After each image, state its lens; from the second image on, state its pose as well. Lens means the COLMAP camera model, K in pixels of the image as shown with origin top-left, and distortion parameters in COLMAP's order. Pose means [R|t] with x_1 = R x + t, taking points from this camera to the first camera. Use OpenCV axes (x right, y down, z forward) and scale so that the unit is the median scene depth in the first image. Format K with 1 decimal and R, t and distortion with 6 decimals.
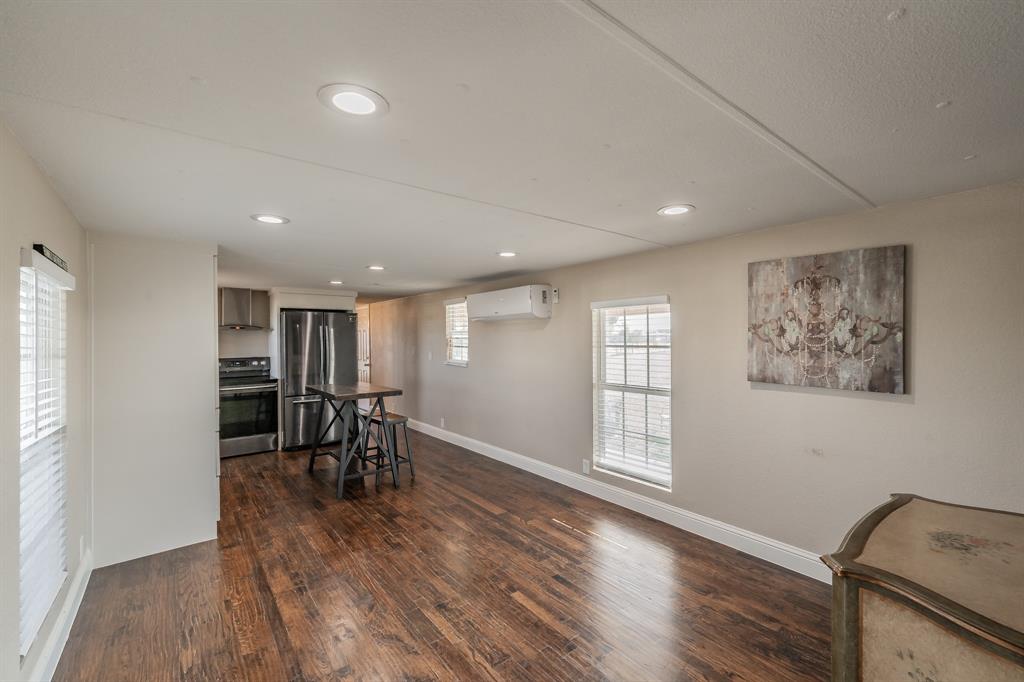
lens RADIAL K [[428.1, 0, 511.5], [0, 428.1, 340.3], [0, 0, 1]] dist [-0.004091, -0.001269]
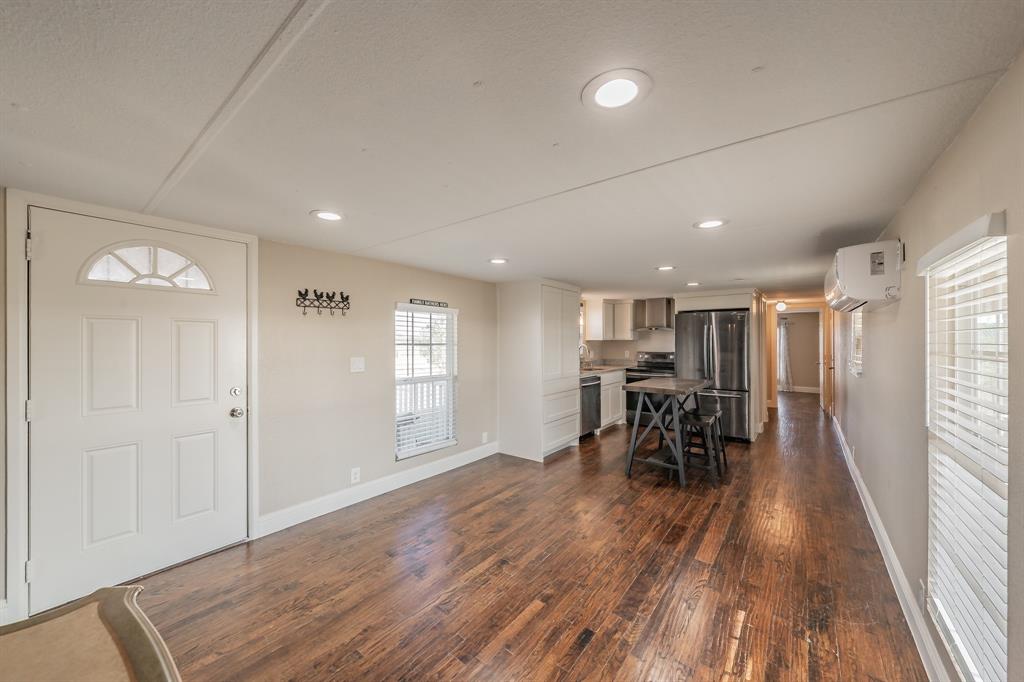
lens RADIAL K [[366.2, 0, 516.8], [0, 366.2, 342.9], [0, 0, 1]] dist [-0.001904, 0.000214]
pose [[0.239230, 0.012739, -0.970879, 0.335911], [-0.003263, 0.999919, 0.012316, 0.001018], [0.970957, 0.000222, 0.239252, 0.323820]]
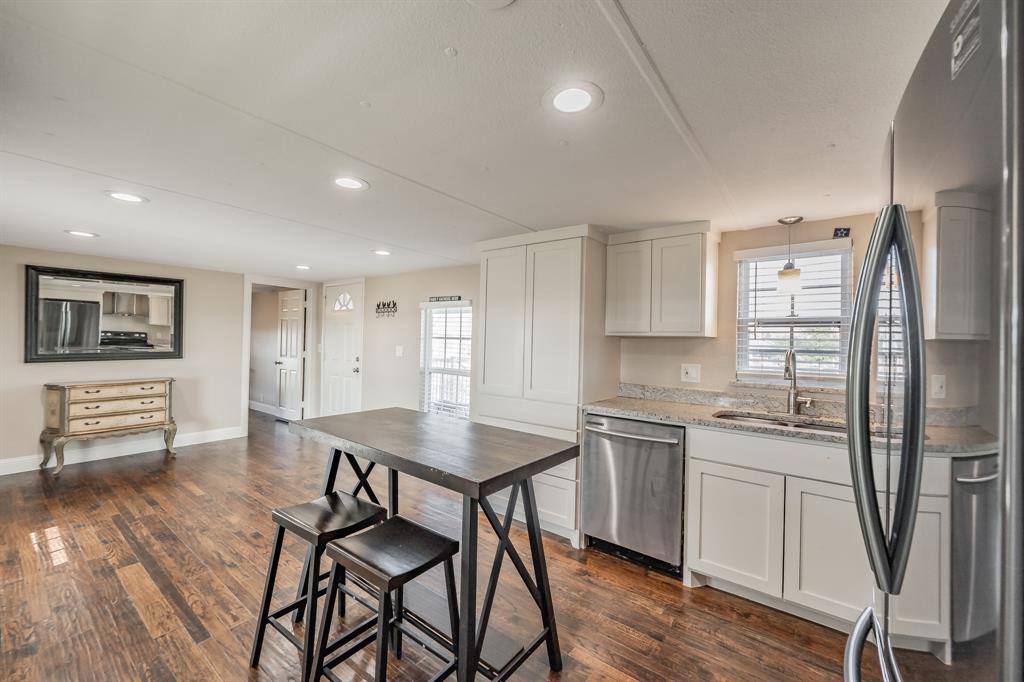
lens RADIAL K [[409.3, 0, 506.3], [0, 409.3, 338.8], [0, 0, 1]] dist [-0.000375, 0.000629]
pose [[-0.970314, -0.018540, -0.241135, -0.285935], [-0.018399, 0.999827, -0.002839, 0.014449], [0.241146, 0.001682, -0.970487, 1.131575]]
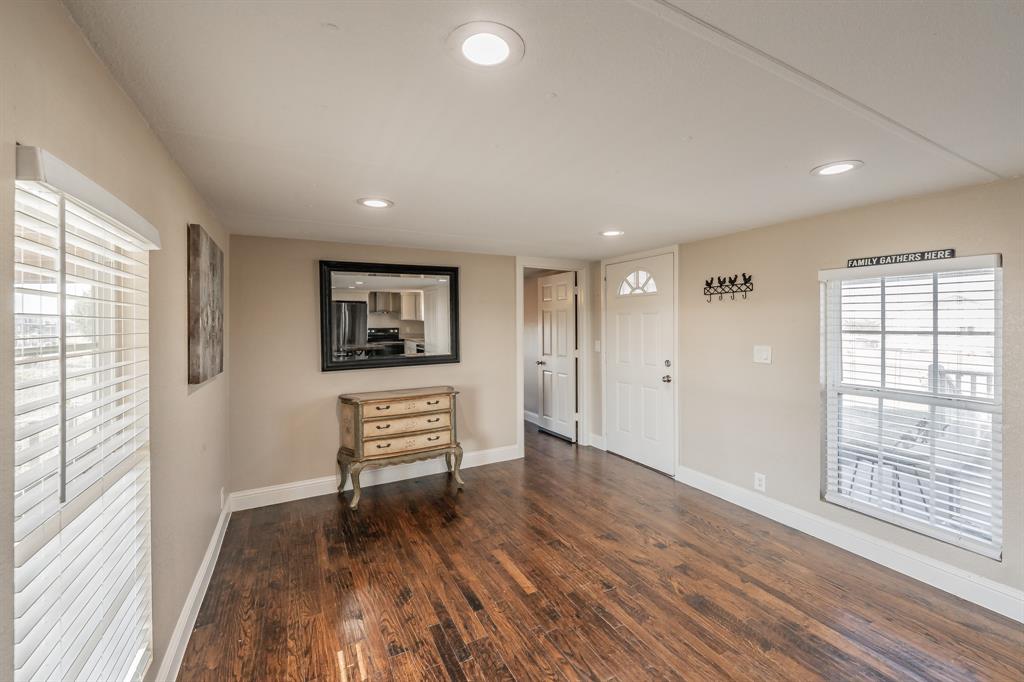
lens RADIAL K [[409.3, 0, 522.1], [0, 409.3, 328.0], [0, 0, 1]] dist [-0.000375, 0.000629]
pose [[-0.987537, 0.008351, 0.157166, -0.046075], [0.009608, 0.999928, 0.007239, 0.001034], [-0.157094, 0.008659, -0.987546, 0.807148]]
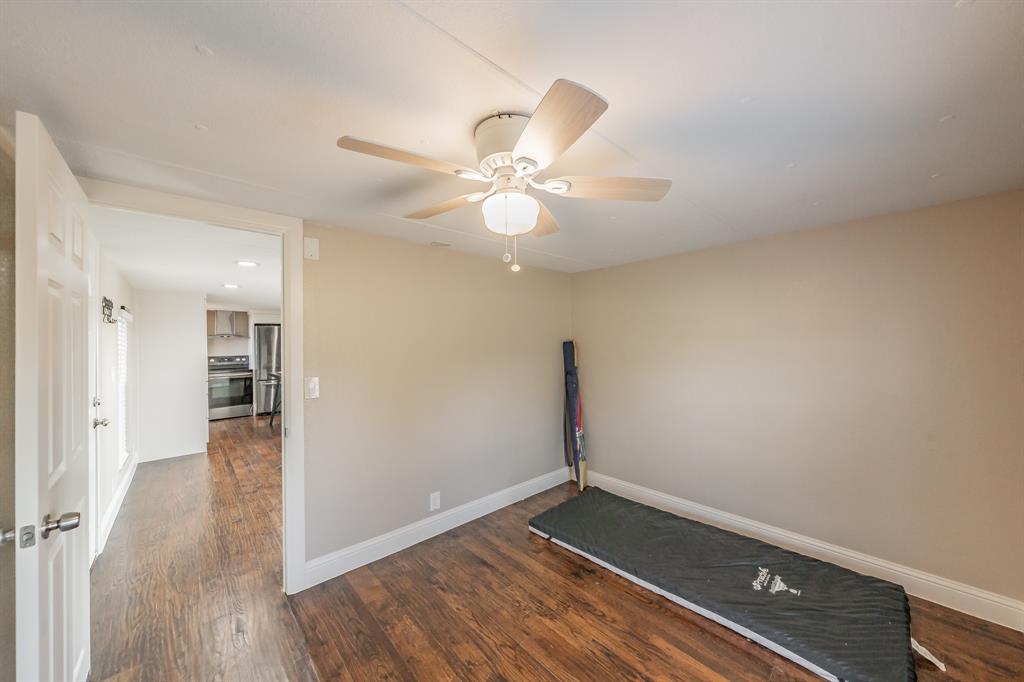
lens RADIAL K [[366.2, 0, 510.6], [0, 366.2, 340.9], [0, 0, 1]] dist [-0.001904, 0.000214]
pose [[0.997877, -0.006289, 0.064826, 0.294704], [0.006520, 0.999973, -0.003349, -0.002638], [-0.064804, 0.003765, 0.997891, -0.377045]]
